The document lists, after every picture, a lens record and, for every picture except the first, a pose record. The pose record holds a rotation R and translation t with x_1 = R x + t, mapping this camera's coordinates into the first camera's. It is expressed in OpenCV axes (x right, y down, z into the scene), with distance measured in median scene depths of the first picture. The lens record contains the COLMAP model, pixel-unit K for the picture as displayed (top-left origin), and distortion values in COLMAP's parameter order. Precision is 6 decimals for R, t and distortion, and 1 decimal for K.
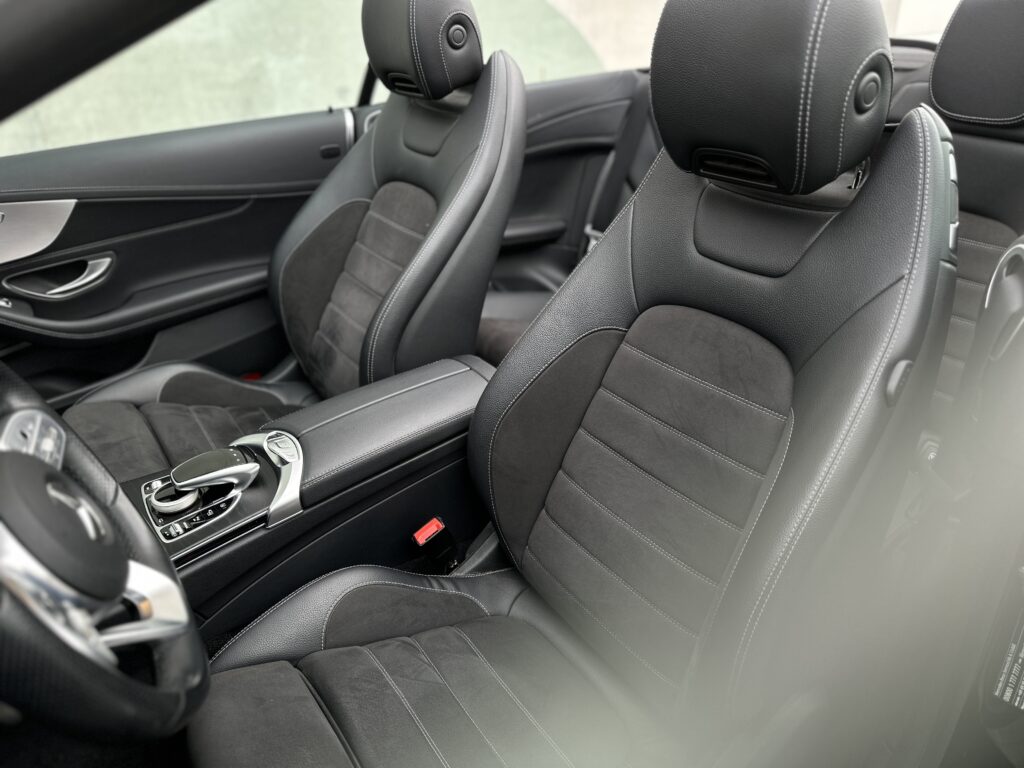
lens RADIAL K [[709.2, 0, 512.0], [0, 709.2, 384.0], [0, 0, 1]] dist [0.003379, 0.000517]
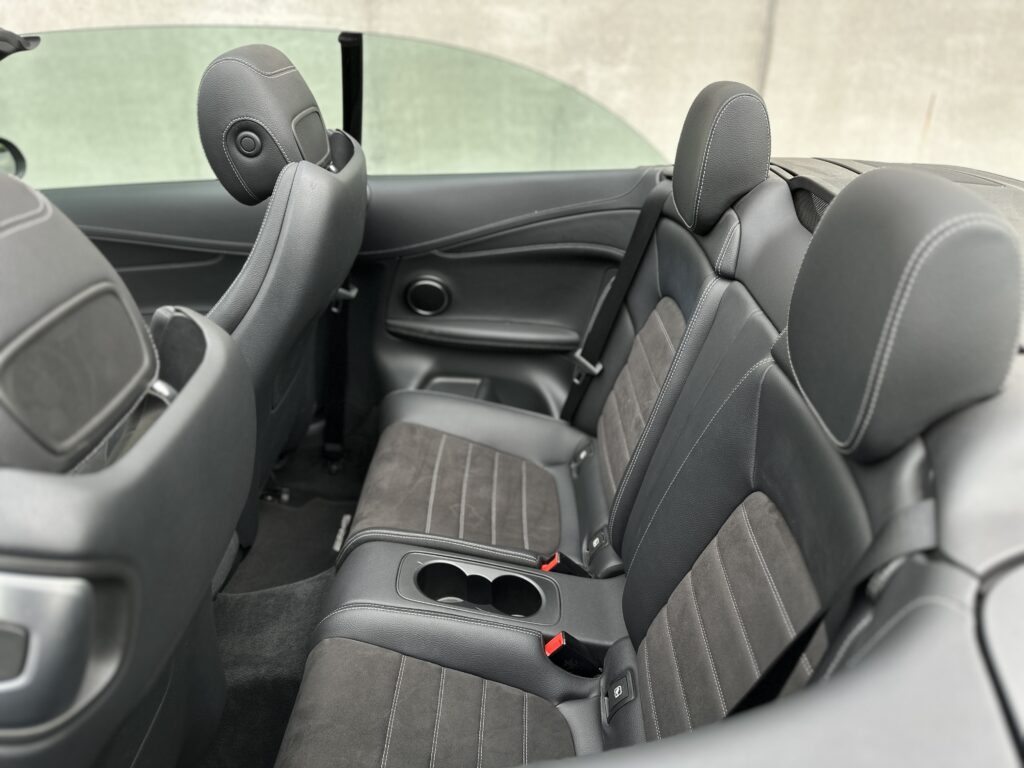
lens RADIAL K [[709.2, 0, 512.0], [0, 709.2, 384.0], [0, 0, 1]] dist [0.003379, 0.000517]
pose [[0.817062, 0.286191, -0.500504, 0.481034], [-0.273727, 0.956582, 0.100125, -0.261139], [0.507428, 0.055193, 0.859925, 0.293709]]
